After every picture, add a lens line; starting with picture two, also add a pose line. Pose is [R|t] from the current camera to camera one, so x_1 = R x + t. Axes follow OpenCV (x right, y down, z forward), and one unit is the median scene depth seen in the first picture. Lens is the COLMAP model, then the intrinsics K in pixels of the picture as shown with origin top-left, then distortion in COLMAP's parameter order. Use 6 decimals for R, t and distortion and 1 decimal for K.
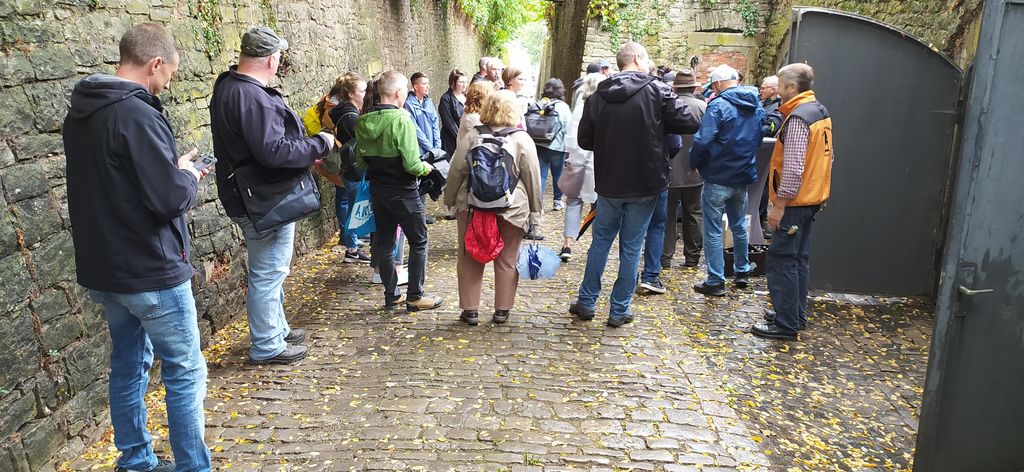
lens RADIAL K [[747.6, 0, 529.4], [0, 747.6, 240.2], [0, 0, 1]] dist [0.052221, -0.056953]
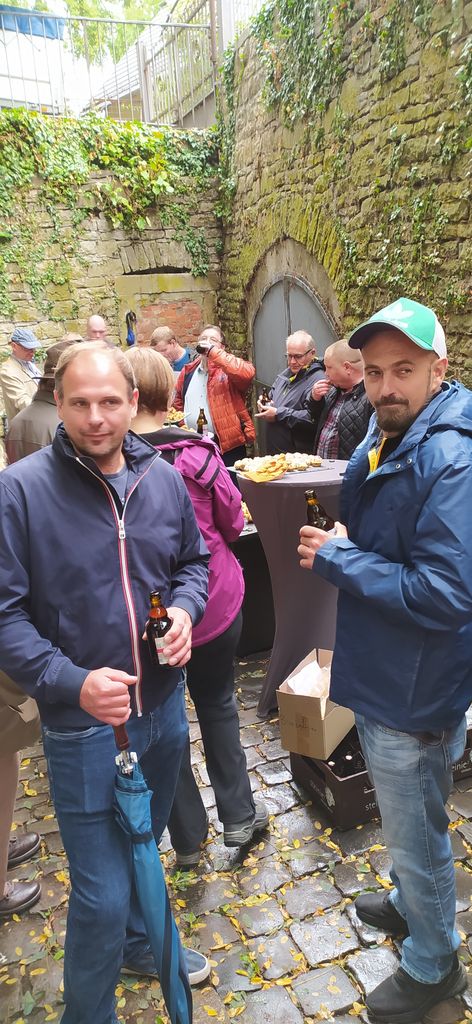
lens RADIAL K [[747.6, 0, 239.1], [0, 747.6, 516.5], [0, 0, 1]] dist [0.052221, -0.056953]
pose [[0.926536, -0.178378, 0.331229, 0.055169], [0.172438, 0.983875, 0.047493, -0.079186], [-0.334360, 0.013112, 0.942354, 0.336327]]
